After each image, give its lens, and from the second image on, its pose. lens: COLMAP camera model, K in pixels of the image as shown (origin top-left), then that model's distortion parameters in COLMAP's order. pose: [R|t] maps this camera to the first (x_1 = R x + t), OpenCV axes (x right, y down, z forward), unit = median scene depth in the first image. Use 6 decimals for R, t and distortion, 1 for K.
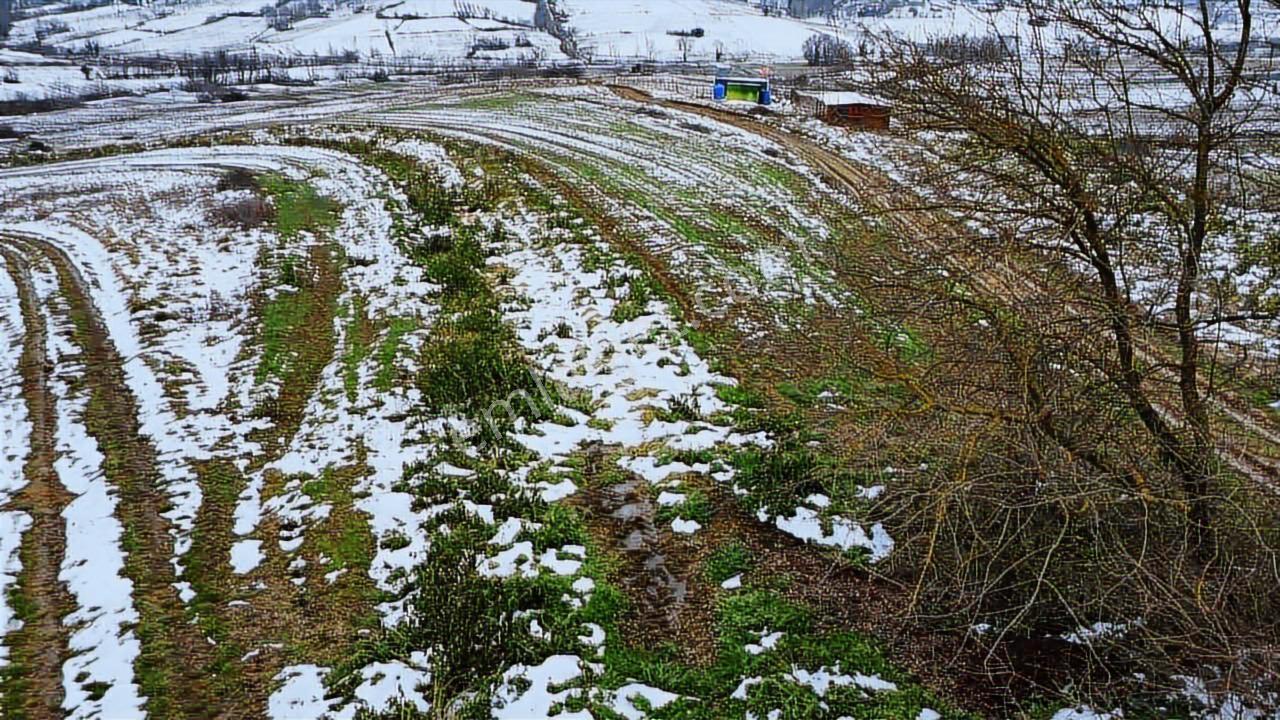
lens RADIAL K [[929.0, 0, 635.1], [0, 929.0, 365.1], [0, 0, 1]] dist [-0.020024, -0.024851]
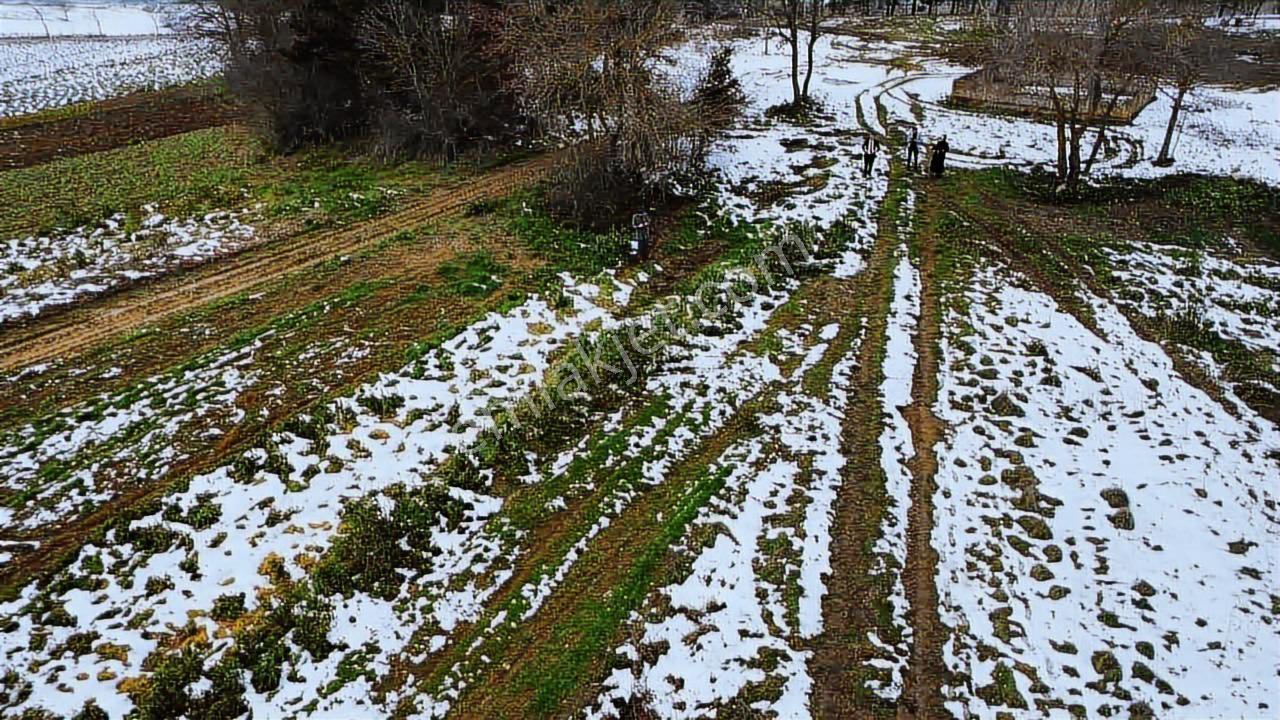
lens RADIAL K [[929.0, 0, 635.1], [0, 929.0, 365.1], [0, 0, 1]] dist [-0.020024, -0.024851]
pose [[-0.678053, -0.339813, 0.651745, -1.171187], [0.293587, 0.687692, 0.663993, -0.940472], [-0.673834, 0.641566, -0.366527, 1.660088]]
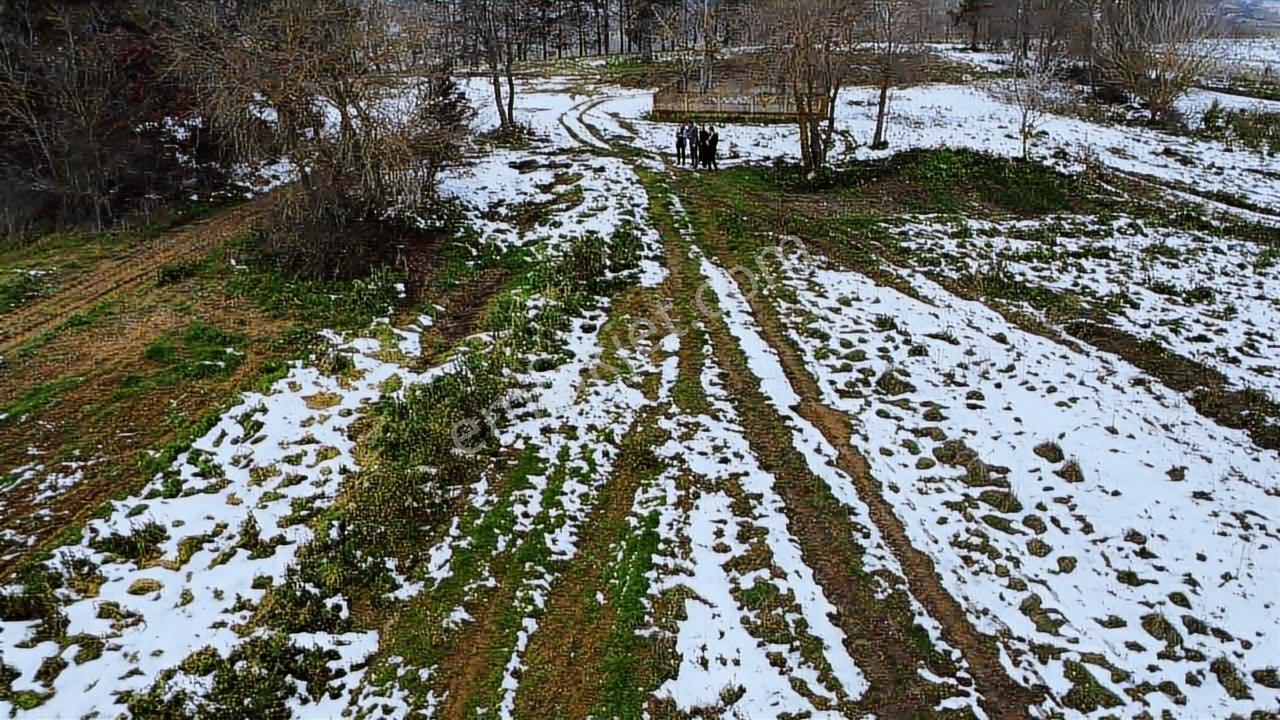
lens RADIAL K [[929.0, 0, 635.1], [0, 929.0, 365.1], [0, 0, 1]] dist [-0.020024, -0.024851]
pose [[-0.915280, -0.156069, 0.371356, -0.813835], [0.167231, 0.691474, 0.702778, -0.787323], [-0.366465, 0.705341, -0.606793, 1.699200]]
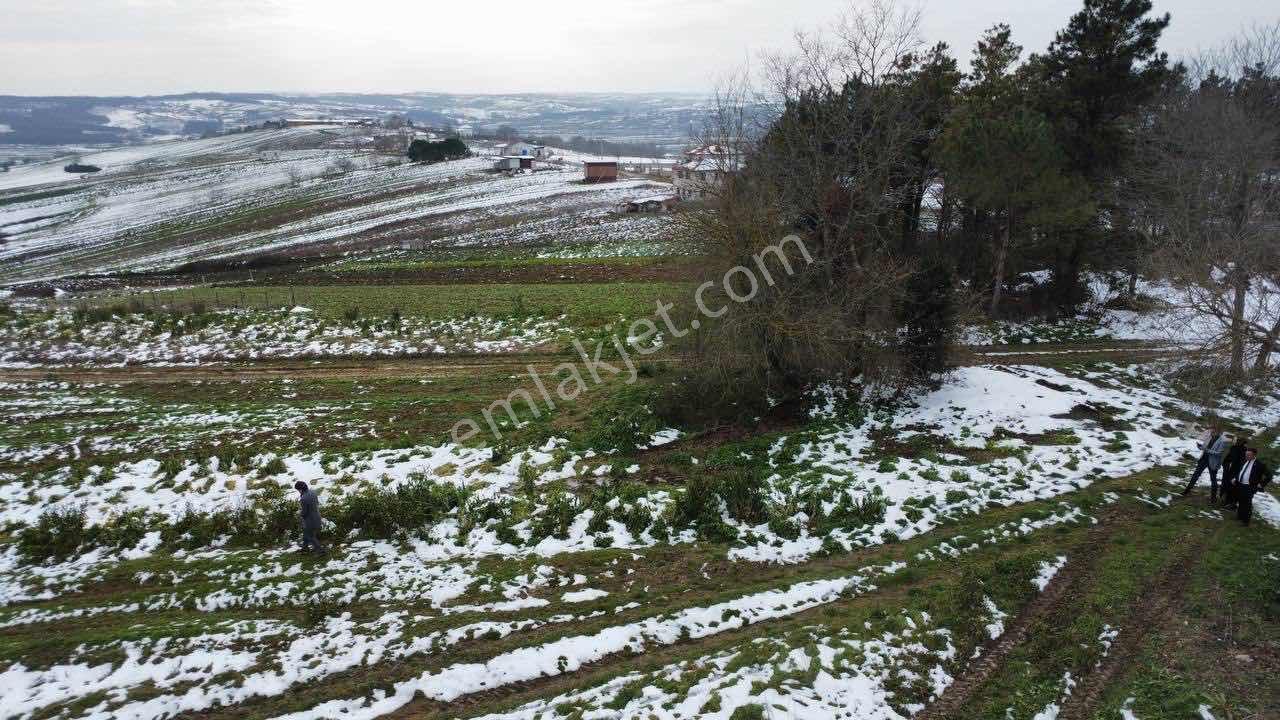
lens RADIAL K [[929.0, 0, 635.1], [0, 929.0, 365.1], [0, 0, 1]] dist [-0.020024, -0.024851]
pose [[0.231910, -0.268782, 0.934866, -1.331953], [0.392978, 0.905036, 0.162721, -0.253705], [-0.889823, 0.329645, 0.315513, 0.303669]]
